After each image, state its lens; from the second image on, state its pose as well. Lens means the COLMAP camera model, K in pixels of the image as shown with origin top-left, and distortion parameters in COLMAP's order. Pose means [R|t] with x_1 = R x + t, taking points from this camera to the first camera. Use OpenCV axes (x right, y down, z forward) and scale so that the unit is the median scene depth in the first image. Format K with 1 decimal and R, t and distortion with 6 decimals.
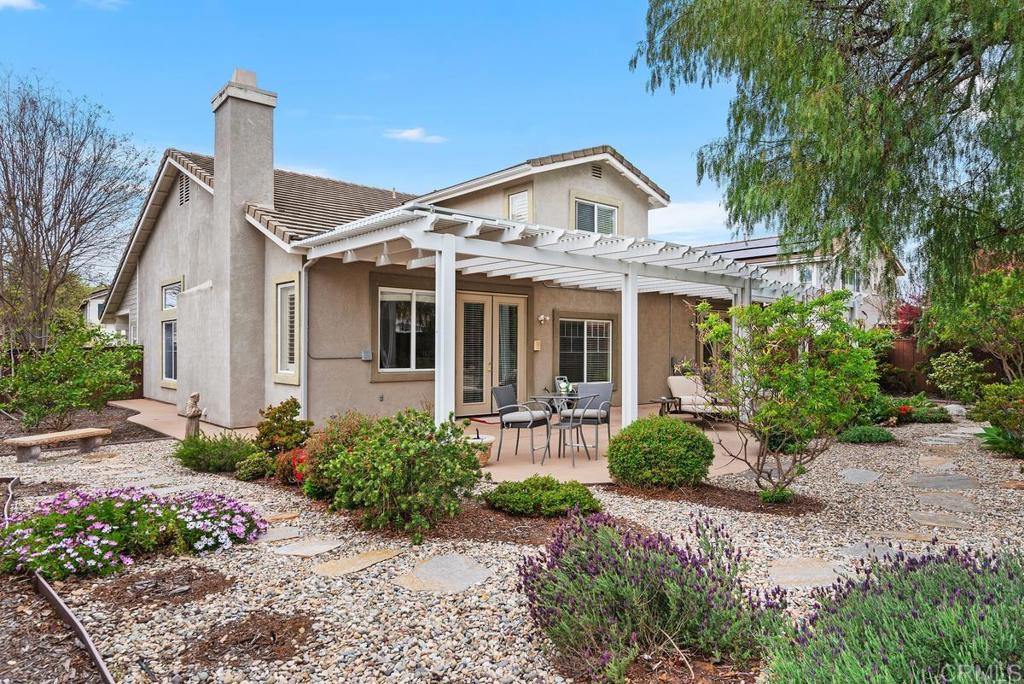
lens RADIAL K [[671.5, 0, 511.9], [0, 671.5, 344.7], [0, 0, 1]] dist [-0.000541, -0.000015]
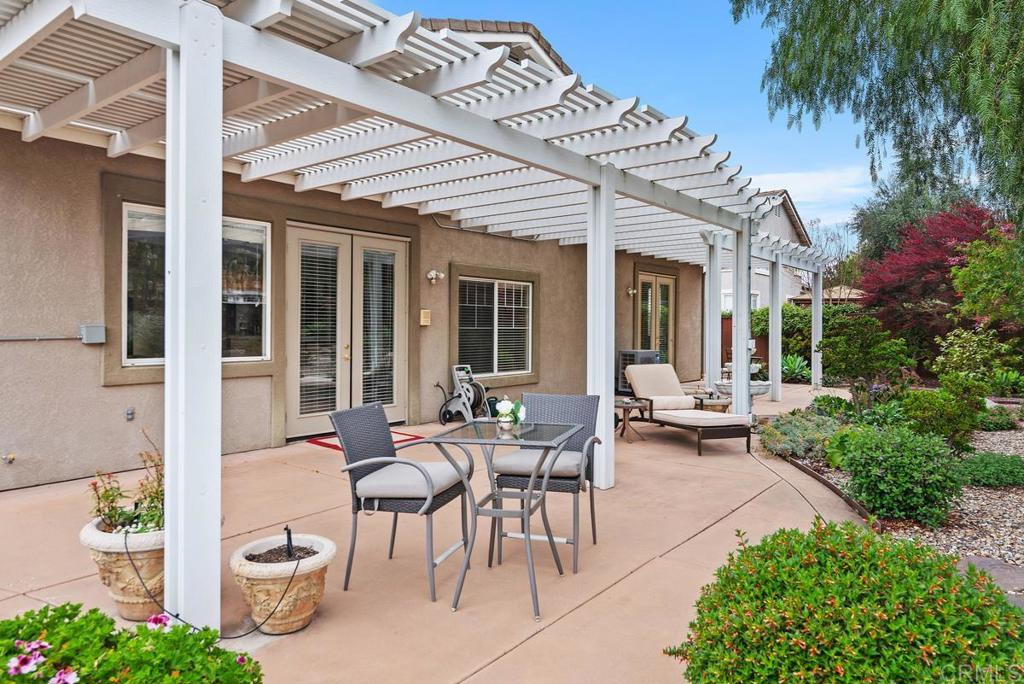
lens RADIAL K [[660.3, 0, 522.1], [0, 660.3, 331.6], [0, 0, 1]] dist [-0.007240, -0.000434]
pose [[0.980044, 0.000277, 0.198781, 0.003119], [-0.003802, 0.999842, 0.017352, 0.003473], [-0.198744, -0.017762, 0.979890, 0.365848]]
